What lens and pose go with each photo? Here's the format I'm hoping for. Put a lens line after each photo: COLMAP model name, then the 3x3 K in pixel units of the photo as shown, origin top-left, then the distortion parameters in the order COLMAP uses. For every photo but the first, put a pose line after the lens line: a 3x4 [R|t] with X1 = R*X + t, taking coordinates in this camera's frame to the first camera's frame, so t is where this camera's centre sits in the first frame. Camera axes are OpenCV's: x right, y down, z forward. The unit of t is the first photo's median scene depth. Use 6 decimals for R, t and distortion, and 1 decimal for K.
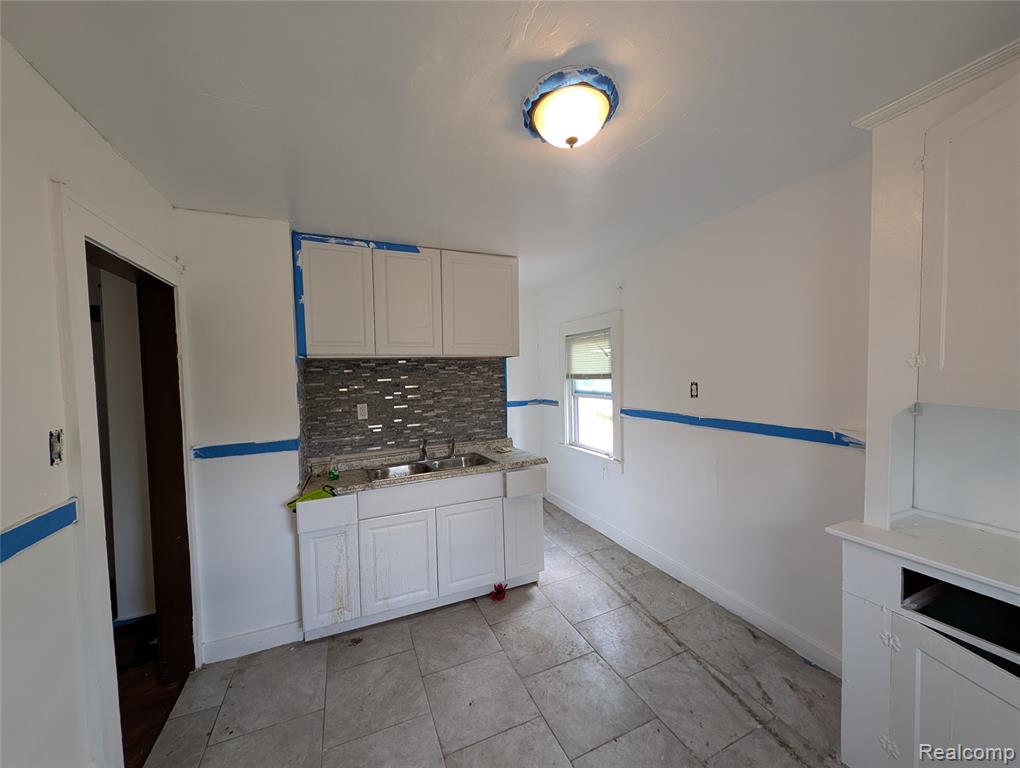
lens RADIAL K [[382.7, 0, 504.3], [0, 382.7, 387.6], [0, 0, 1]] dist [0.002867, 0.000008]
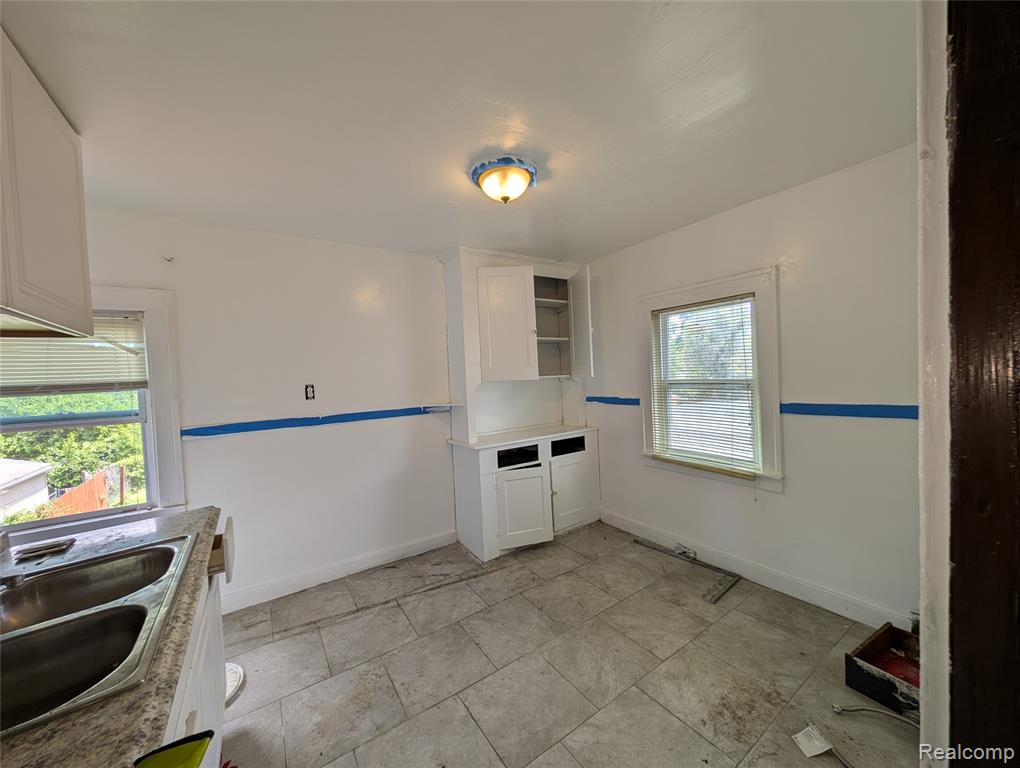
lens RADIAL K [[382.7, 0, 504.5], [0, 382.7, 384.2], [0, 0, 1]] dist [0.002867, 0.000008]
pose [[-0.171871, 0.010126, 0.985067, -0.770045], [0.090040, 0.995923, 0.005472, 0.033370], [-0.980996, 0.089636, -0.172083, 0.802515]]
